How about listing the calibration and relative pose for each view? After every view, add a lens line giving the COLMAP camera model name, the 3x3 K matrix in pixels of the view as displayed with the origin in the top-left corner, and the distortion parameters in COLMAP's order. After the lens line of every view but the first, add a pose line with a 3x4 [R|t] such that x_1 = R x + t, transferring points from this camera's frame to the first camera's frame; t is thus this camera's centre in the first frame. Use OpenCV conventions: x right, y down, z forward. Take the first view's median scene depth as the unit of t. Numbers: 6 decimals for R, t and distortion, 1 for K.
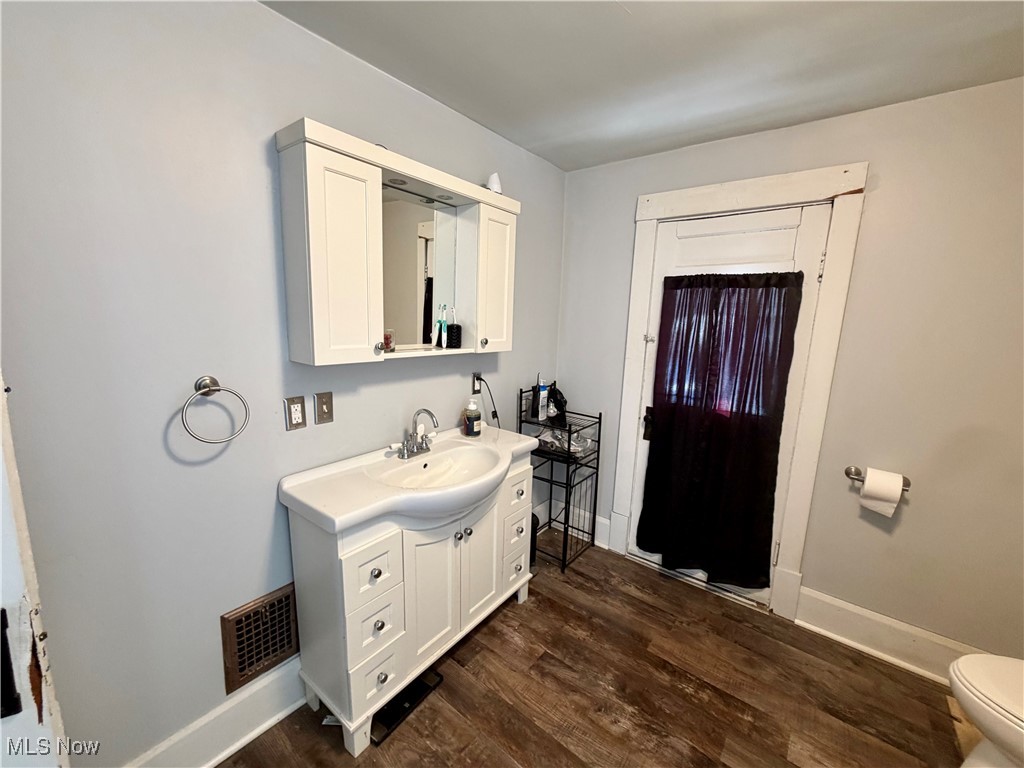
lens RADIAL K [[406.2, 0, 517.6], [0, 406.2, 384.8], [0, 0, 1]] dist [0.000217, -0.000058]
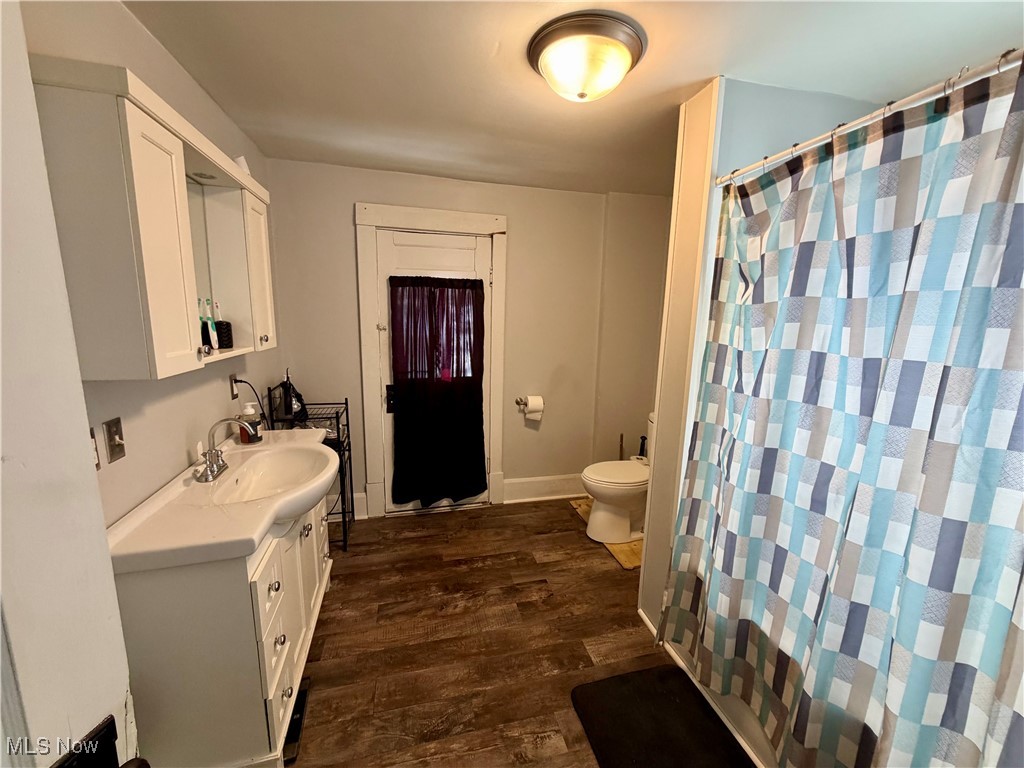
lens RADIAL K [[406.2, 0, 517.6], [0, 406.2, 384.8], [0, 0, 1]] dist [0.000217, -0.000058]
pose [[0.604153, -0.154984, 0.781651, -0.478607], [0.129102, 0.986982, 0.095911, -0.014918], [-0.786341, 0.042968, 0.616297, -0.037750]]
